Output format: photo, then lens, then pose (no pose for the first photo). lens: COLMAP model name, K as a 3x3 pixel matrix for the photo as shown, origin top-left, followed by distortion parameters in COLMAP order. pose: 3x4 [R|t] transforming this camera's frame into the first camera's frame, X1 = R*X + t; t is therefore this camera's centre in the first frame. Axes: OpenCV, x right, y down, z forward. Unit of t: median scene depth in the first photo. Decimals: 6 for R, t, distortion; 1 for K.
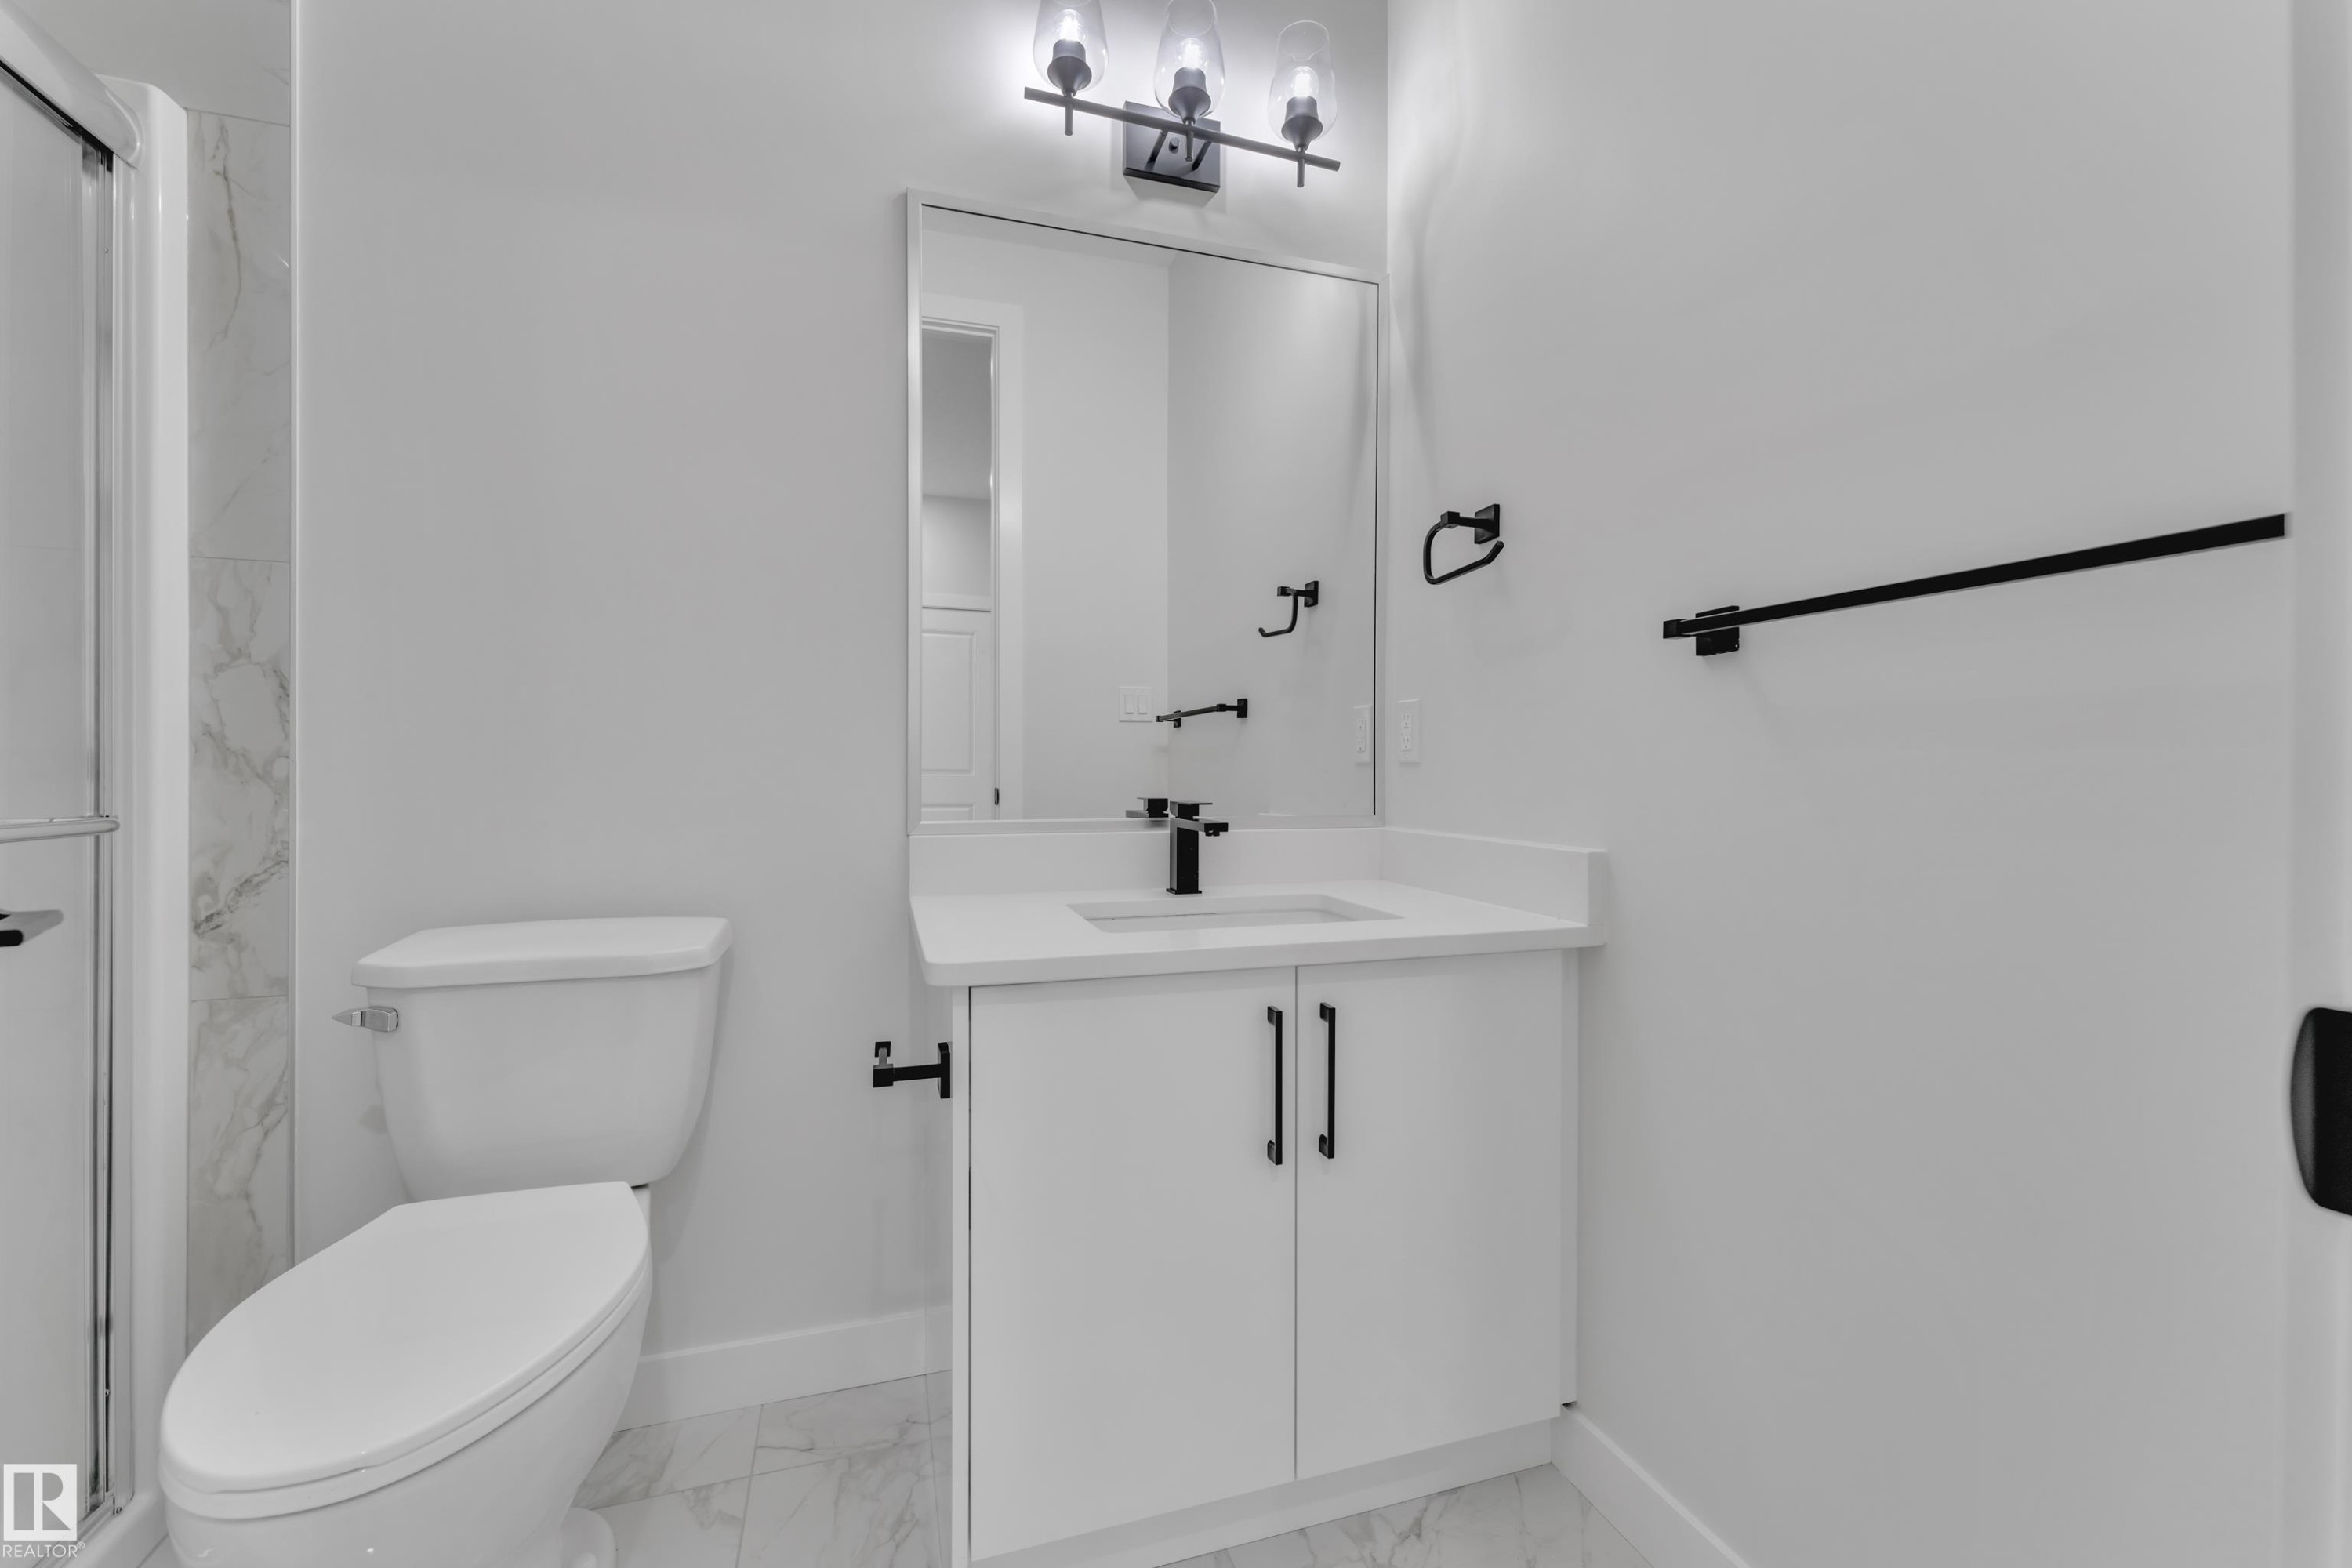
lens RADIAL K [[948.2, 0, 1182.7], [0, 948.2, 775.2], [0, 0, 1]] dist [-0.007794, 0.001205]
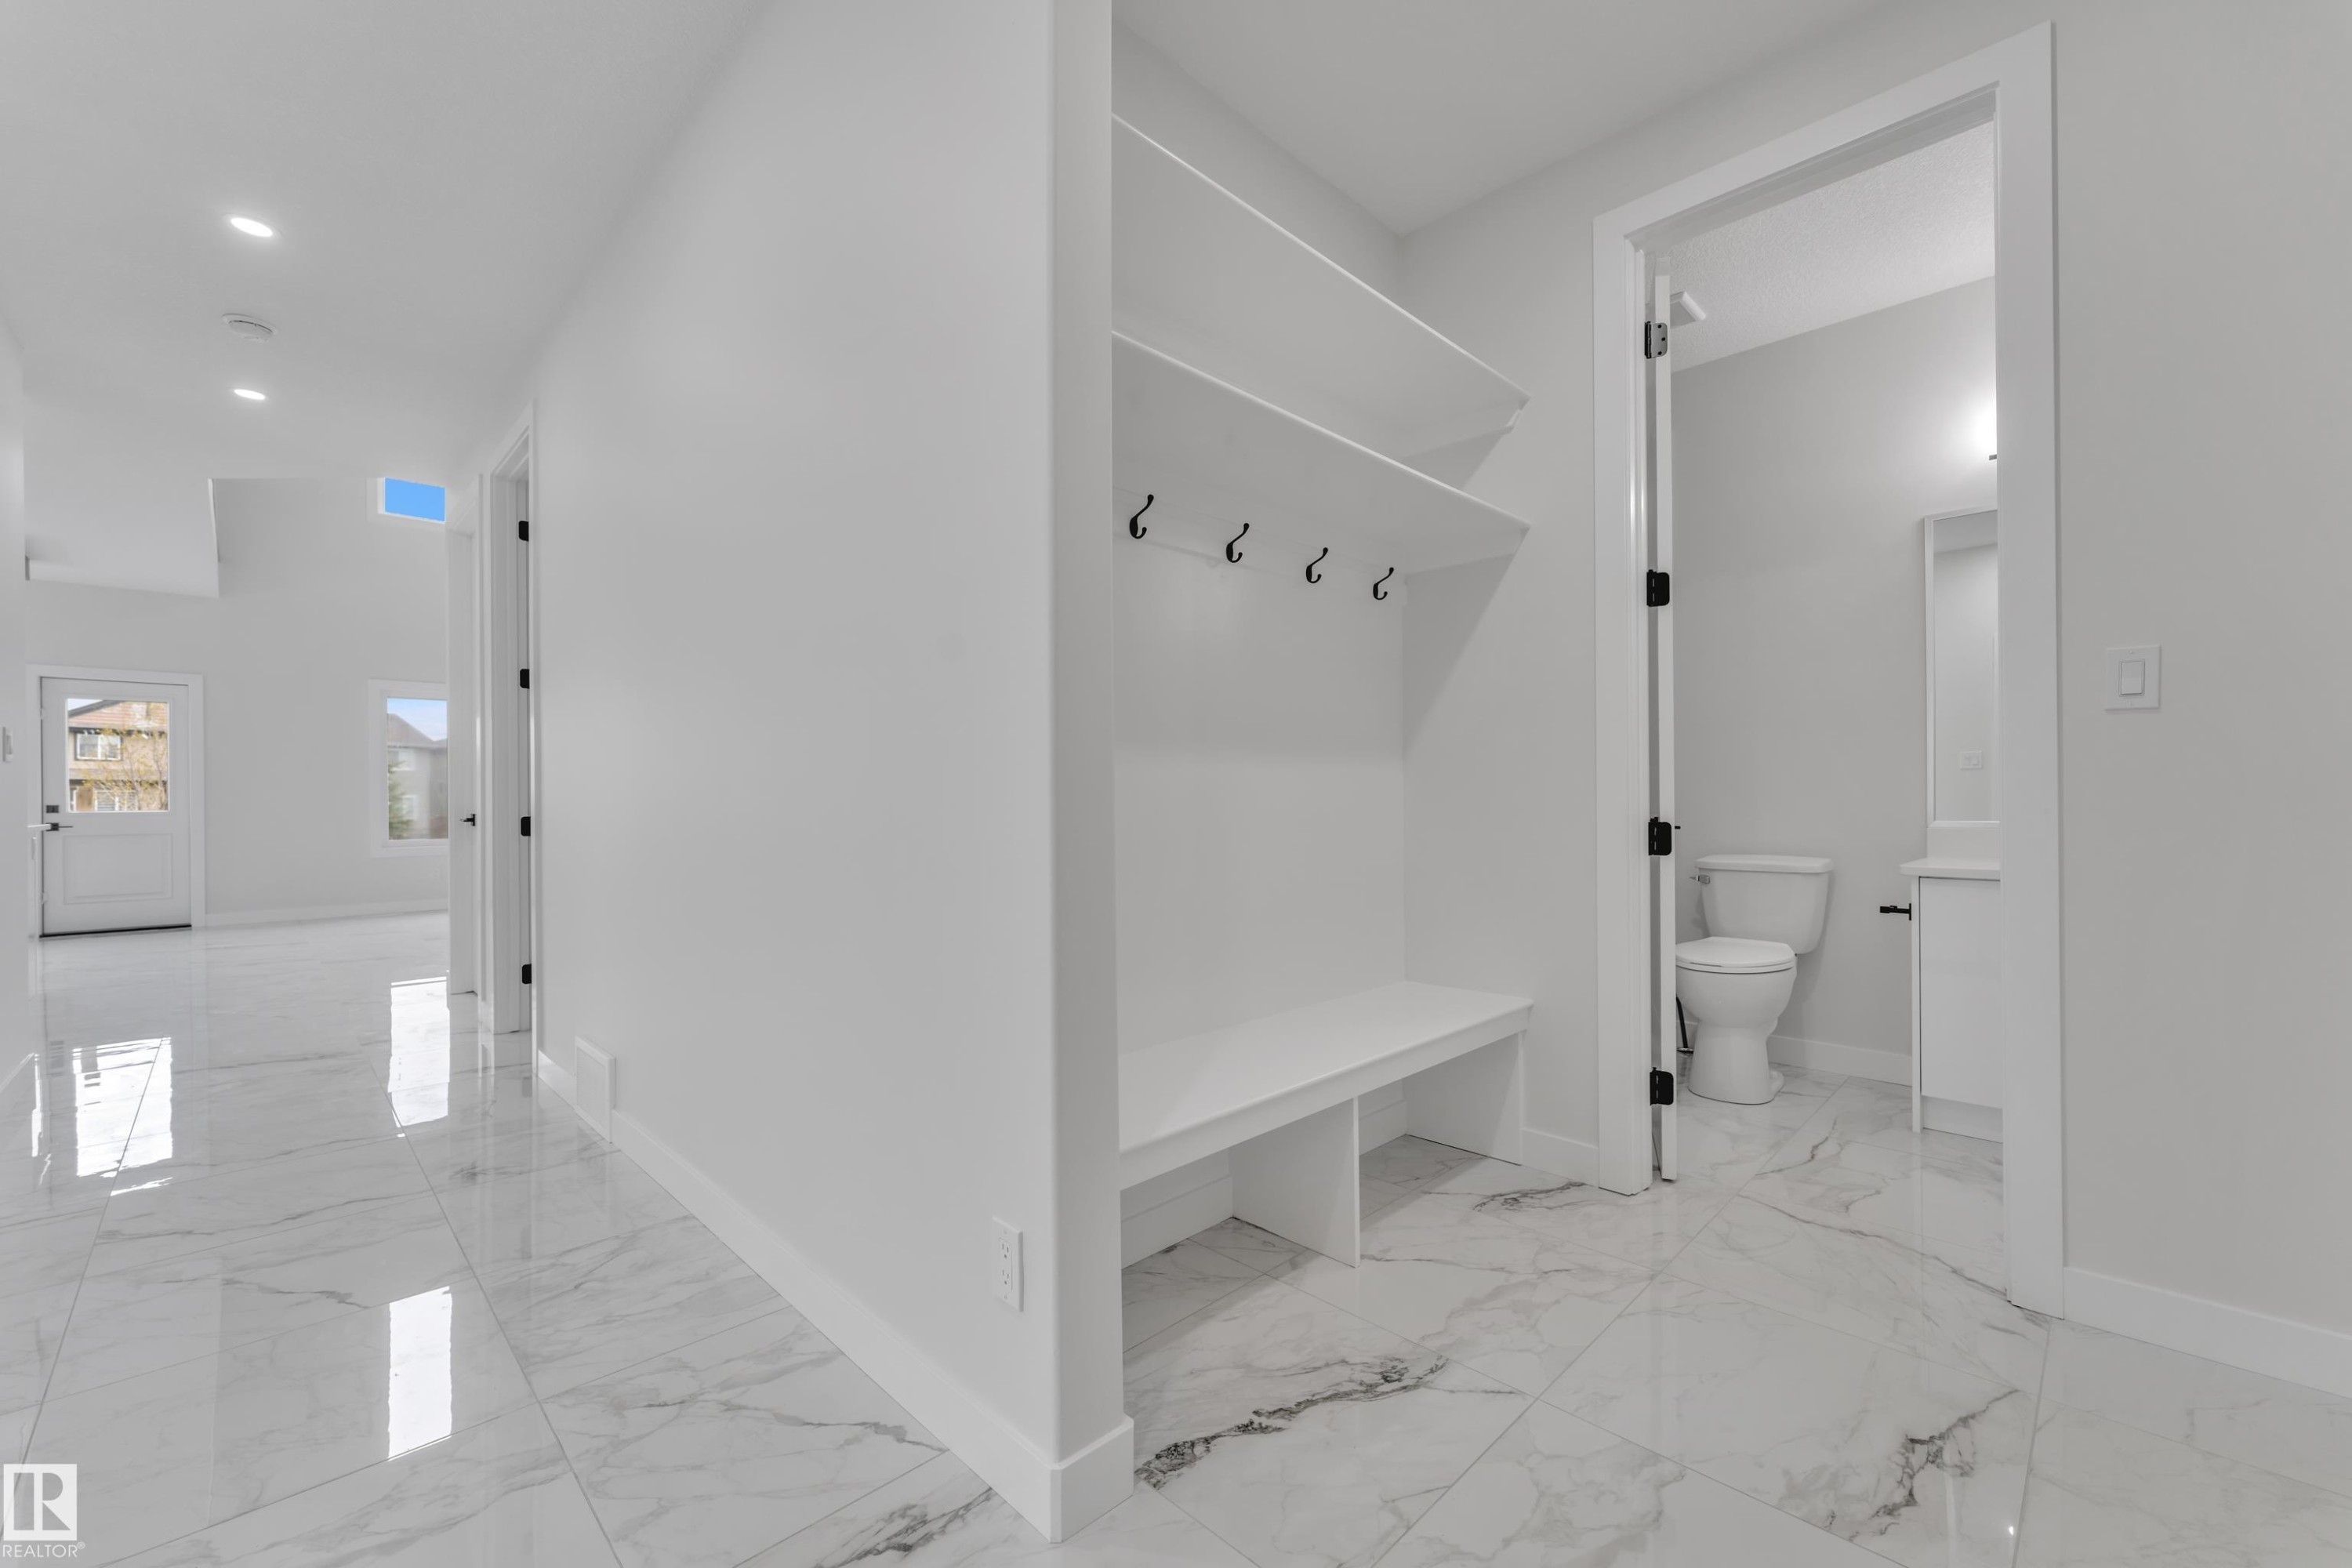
lens RADIAL K [[948.2, 0, 1186.5], [0, 948.2, 791.4], [0, 0, 1]] dist [-0.007794, 0.001205]
pose [[0.451398, -0.001470, -0.892321, 0.942117], [0.004099, 0.999992, 0.000426, -0.021889], [0.892313, -0.003849, 0.451401, -1.581862]]
